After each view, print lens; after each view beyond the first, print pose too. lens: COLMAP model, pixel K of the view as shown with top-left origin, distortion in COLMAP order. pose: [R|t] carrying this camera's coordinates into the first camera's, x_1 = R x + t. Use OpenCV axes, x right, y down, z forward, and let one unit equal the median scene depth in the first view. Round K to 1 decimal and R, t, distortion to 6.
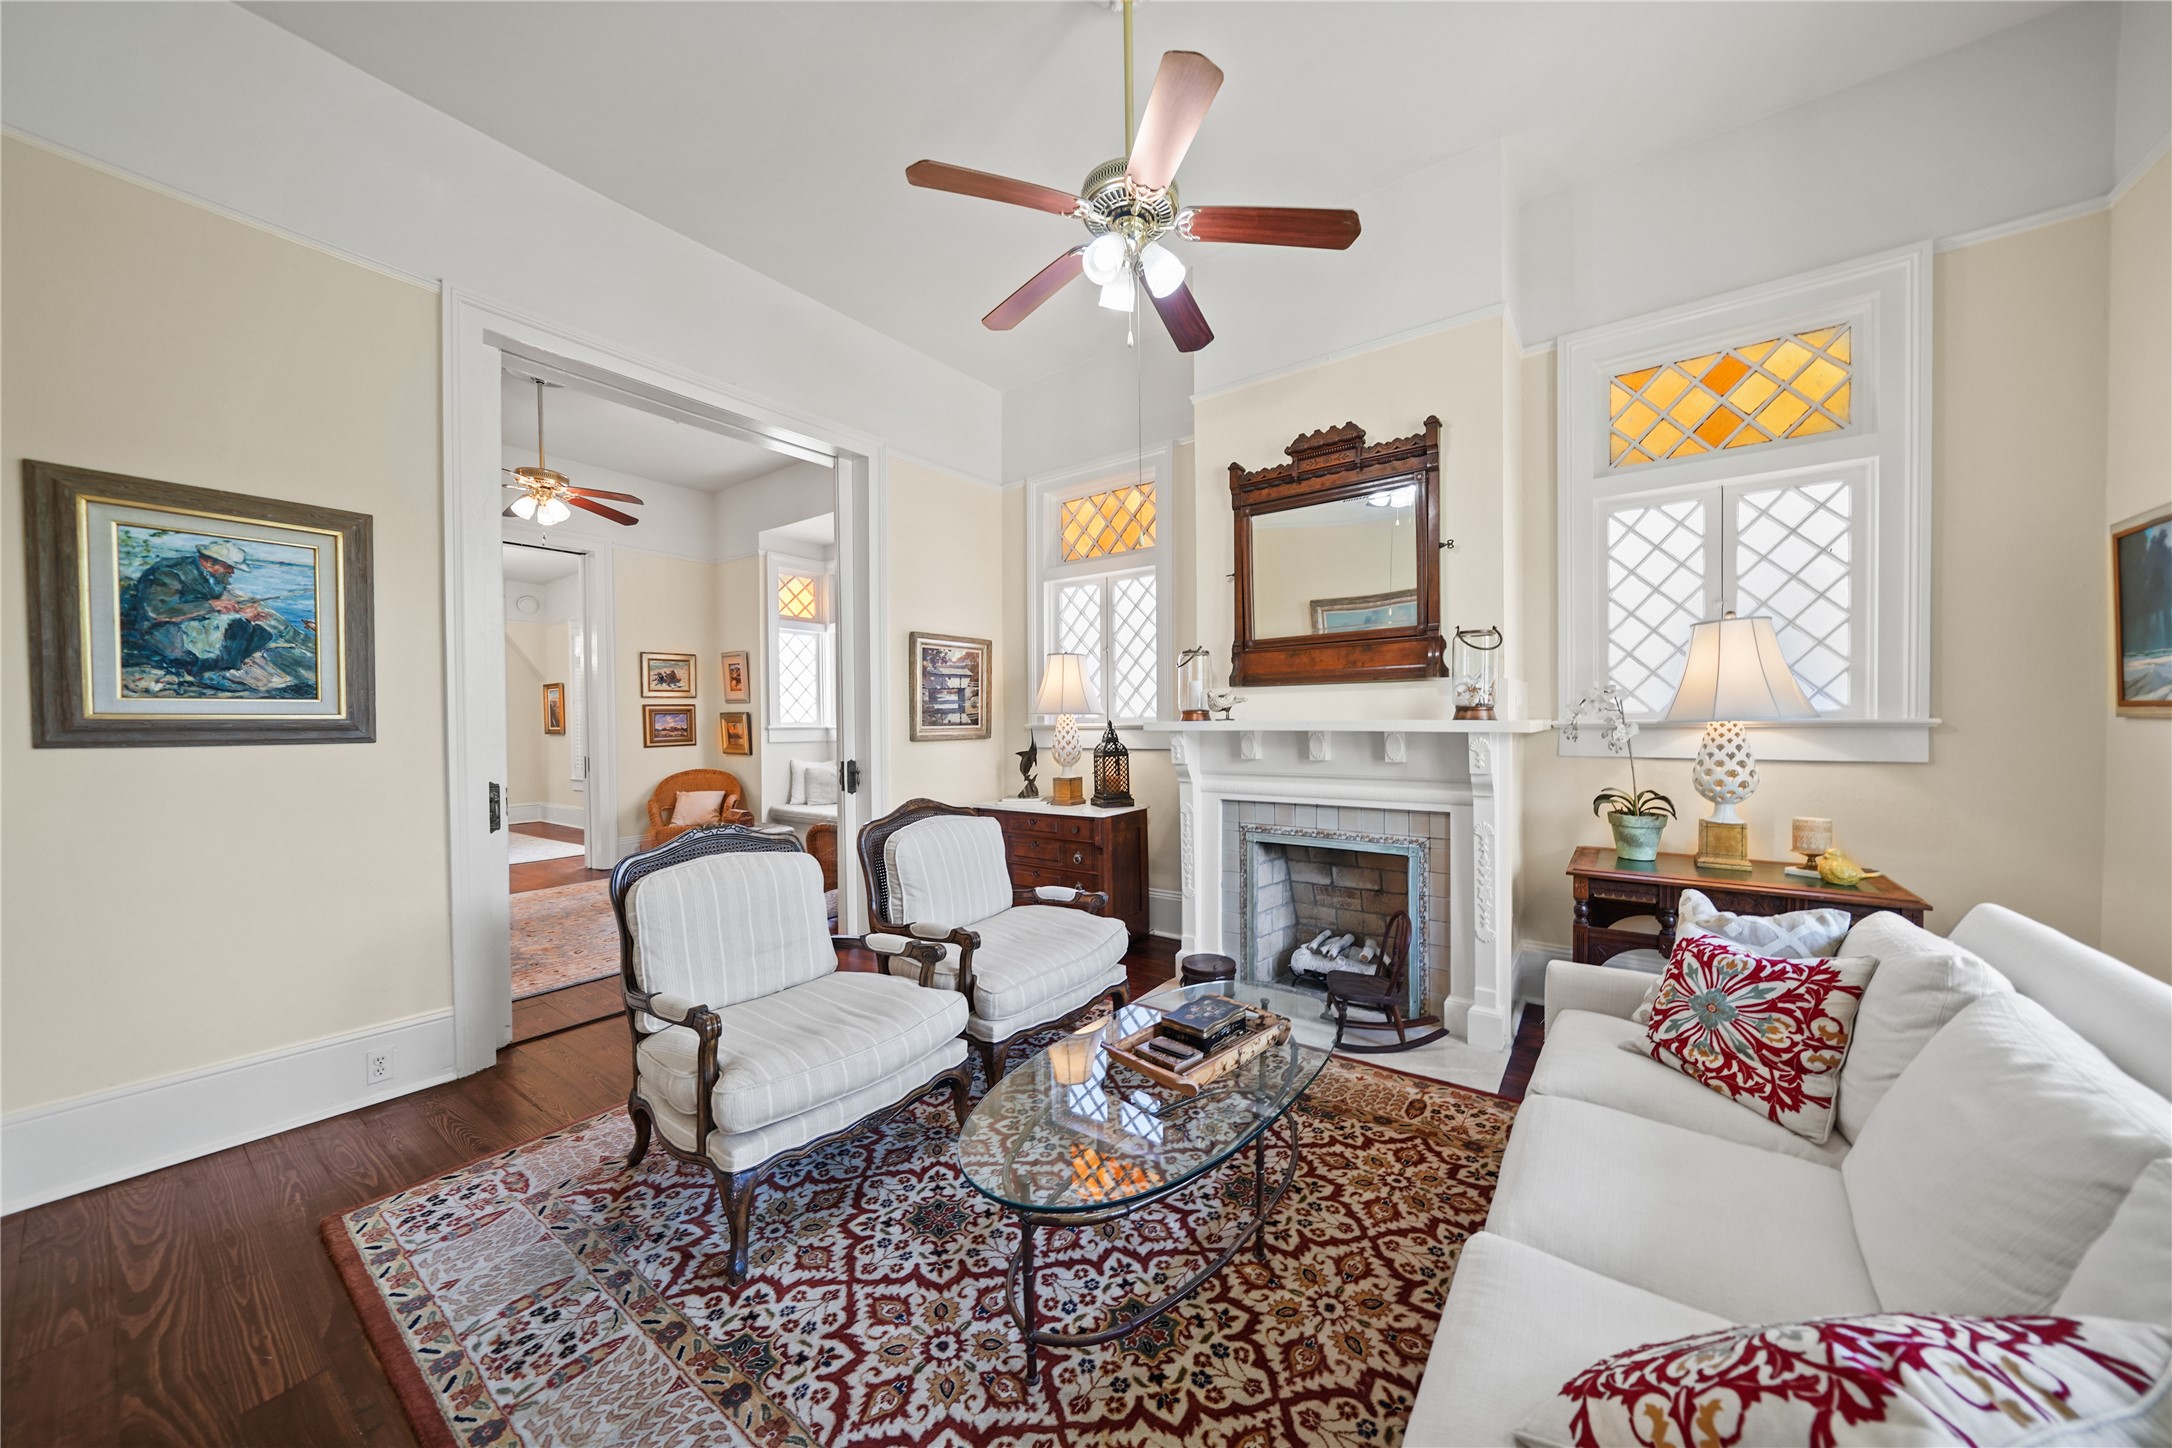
lens RADIAL K [[748.7, 0, 1085.0], [0, 748.7, 730.7], [0, 0, 1]] dist [-0.002700, 0.000851]
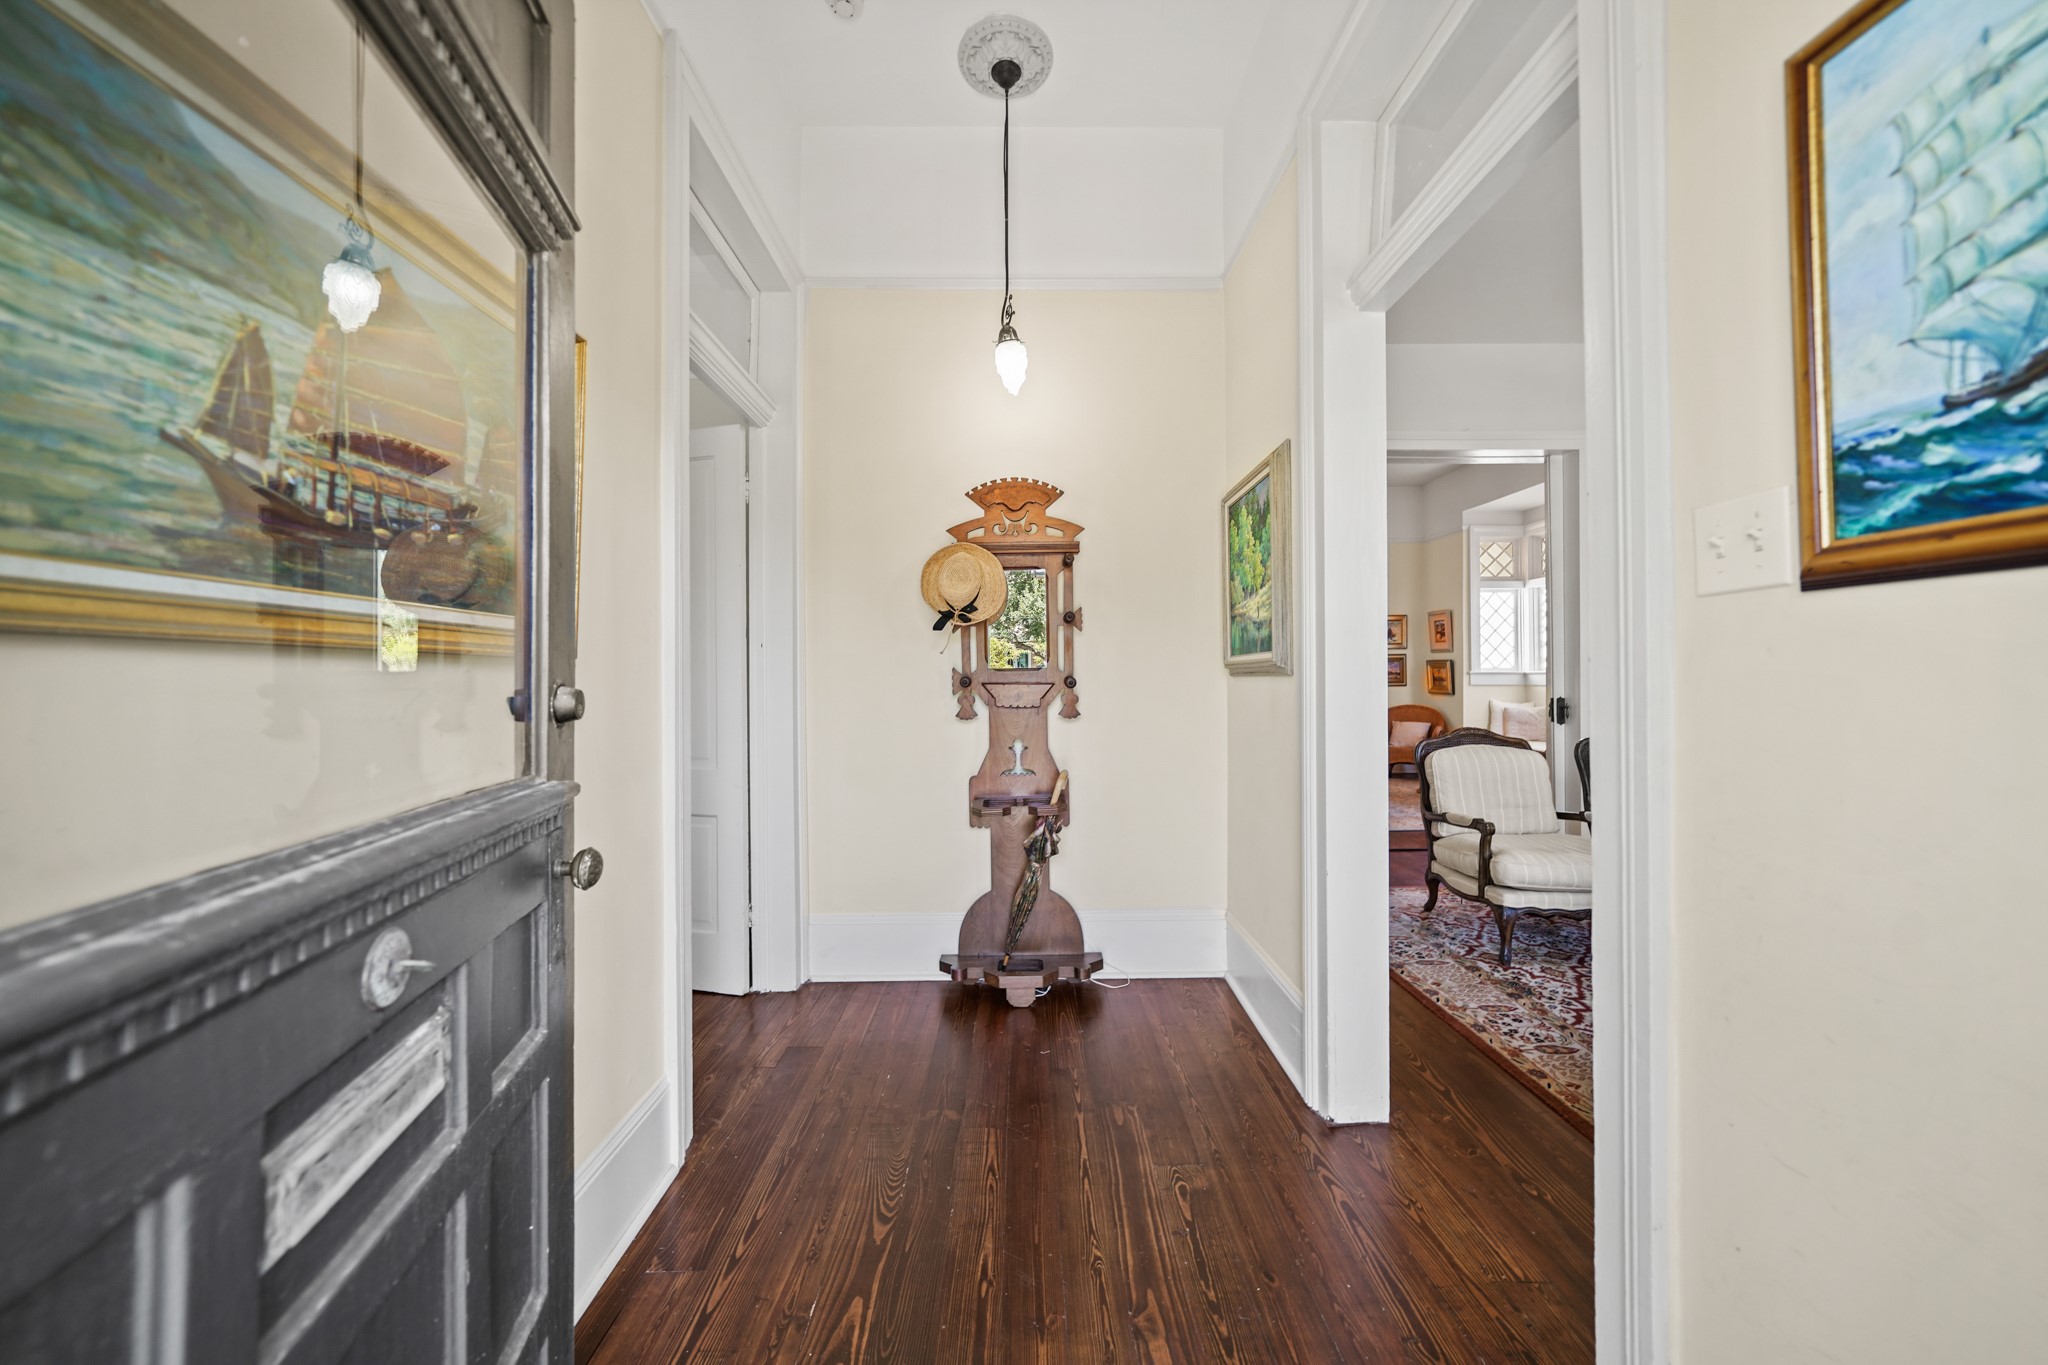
lens RADIAL K [[706.0, 0, 1036.1], [0, 706.0, 668.7], [0, 0, 1]] dist [-0.002700, 0.000851]
pose [[0.608473, 0.002636, -0.793570, 0.051740], [-0.012422, 0.999904, -0.006203, 0.005918], [0.793477, 0.013632, 0.608447, -0.242701]]
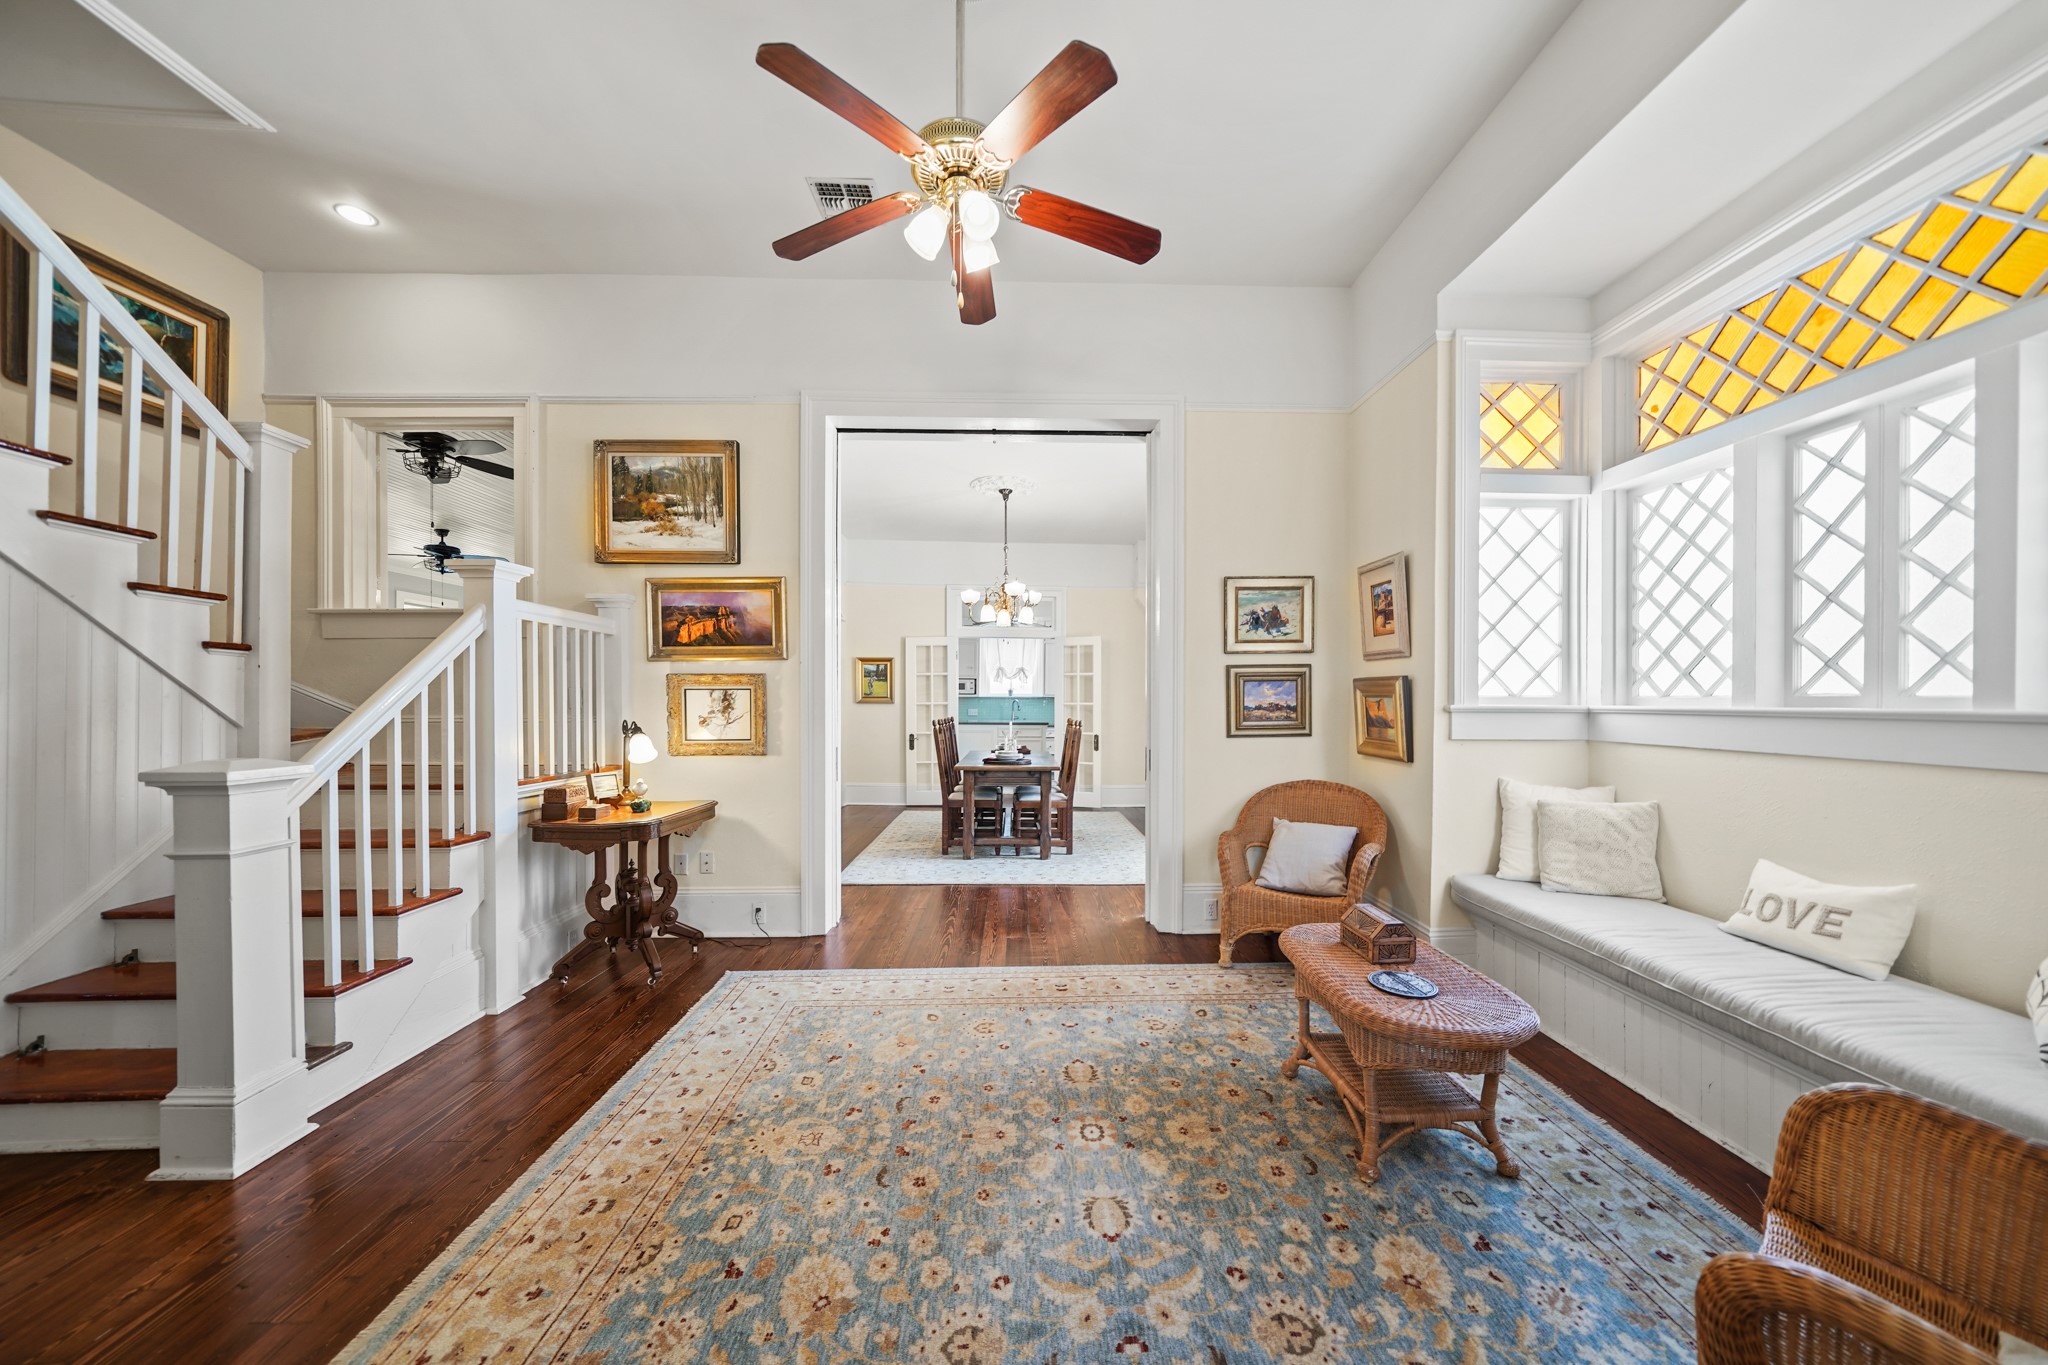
lens RADIAL K [[706.0, 0, 1044.0], [0, 706.0, 702.6], [0, 0, 1]] dist [-0.002700, 0.000851]
pose [[0.620591, 0.014024, -0.784009, -0.238481], [-0.020037, 0.999797, 0.002023, -0.003157], [0.783878, 0.014453, 0.620746, 0.534986]]
